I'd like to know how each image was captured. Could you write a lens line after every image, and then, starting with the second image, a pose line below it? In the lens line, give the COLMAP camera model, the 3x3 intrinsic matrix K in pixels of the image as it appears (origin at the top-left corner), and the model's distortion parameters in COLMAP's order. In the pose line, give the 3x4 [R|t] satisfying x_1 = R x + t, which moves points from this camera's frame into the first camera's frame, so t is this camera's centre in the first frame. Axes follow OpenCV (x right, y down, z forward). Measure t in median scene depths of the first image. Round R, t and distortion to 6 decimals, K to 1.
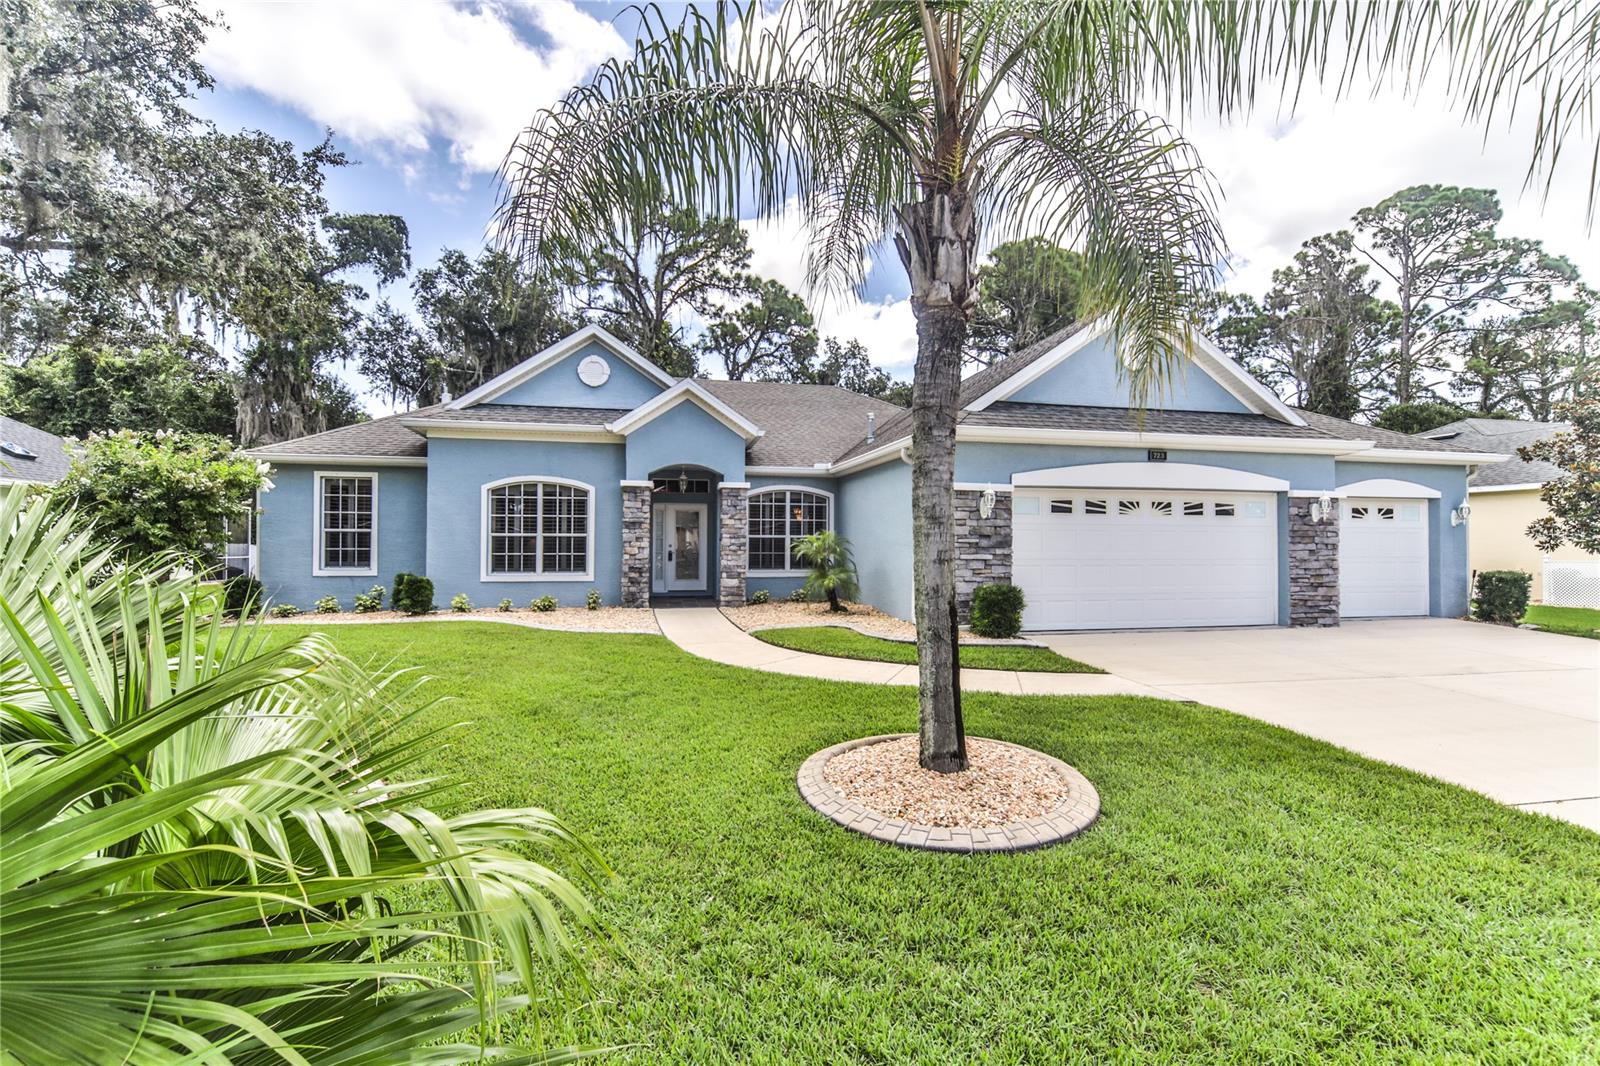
lens RADIAL K [[713.7, 0, 804.1], [0, 713.7, 531.9], [0, 0, 1]] dist [-0.004499, -0.000838]
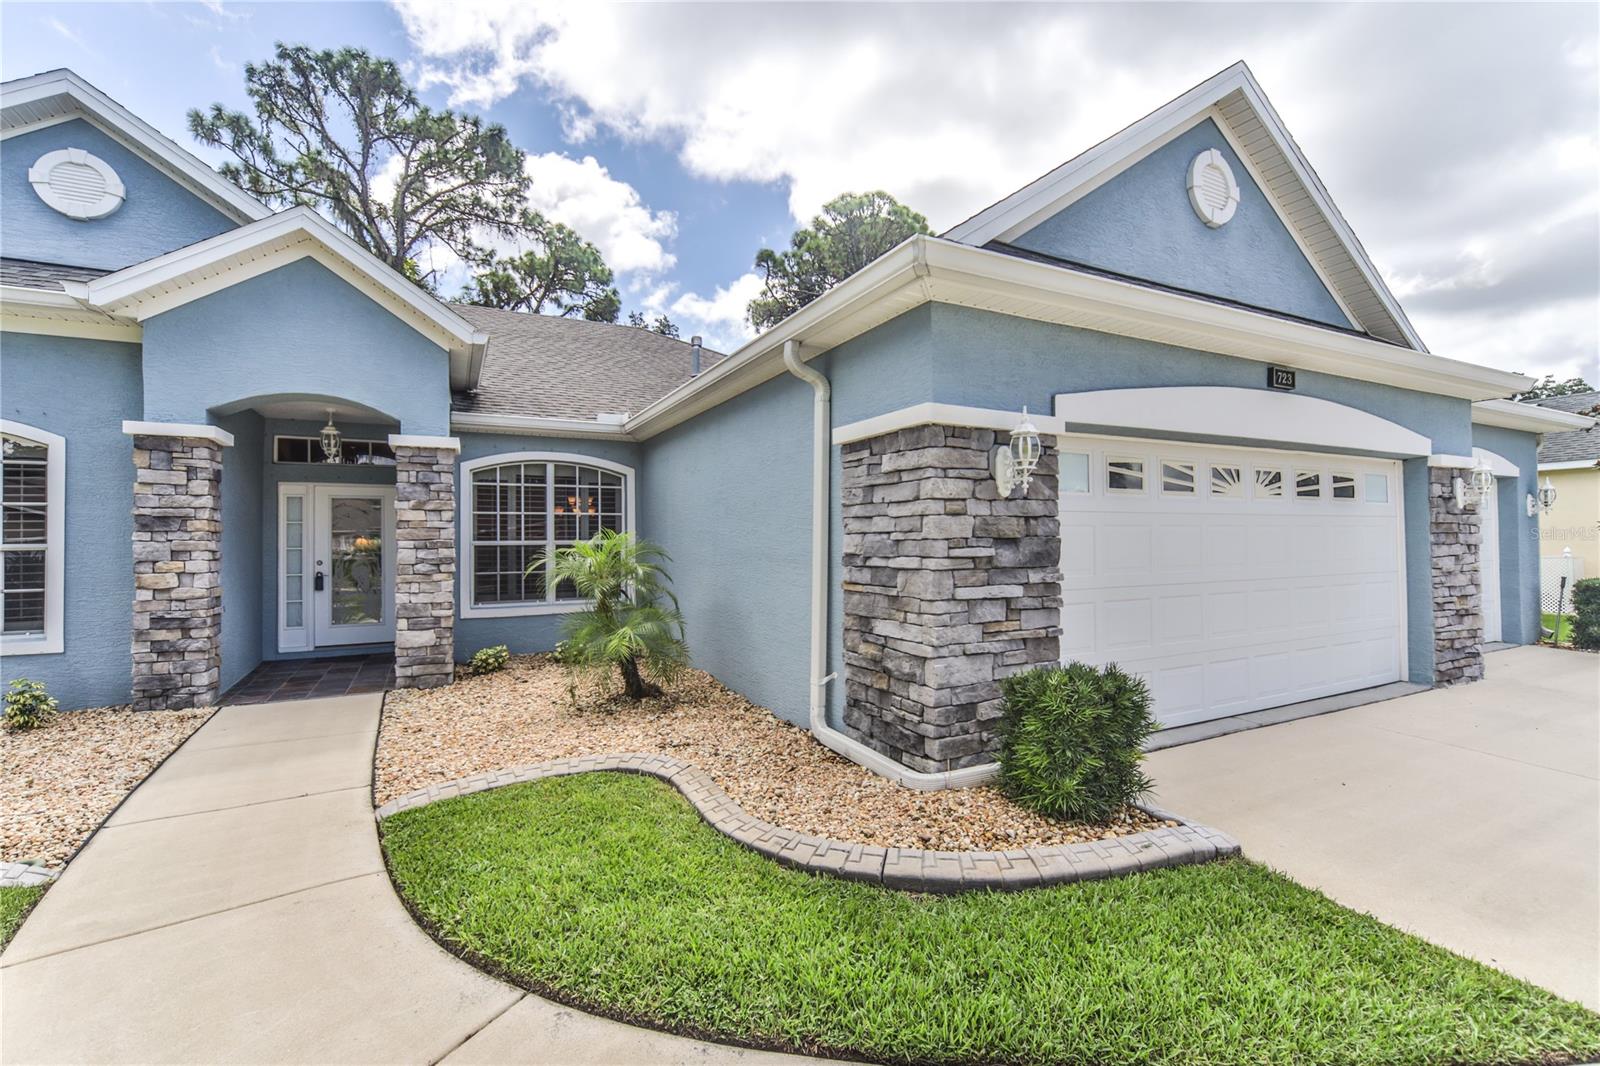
lens RADIAL K [[766.9, 0, 858.7], [0, 766.9, 531.2], [0, 0, 1]] dist [-0.000791, -0.000576]
pose [[0.950166, -0.009986, 0.311584, 0.023065], [0.010403, 0.999946, 0.000322, -0.000320], [-0.311570, 0.002935, 0.950219, 0.399387]]
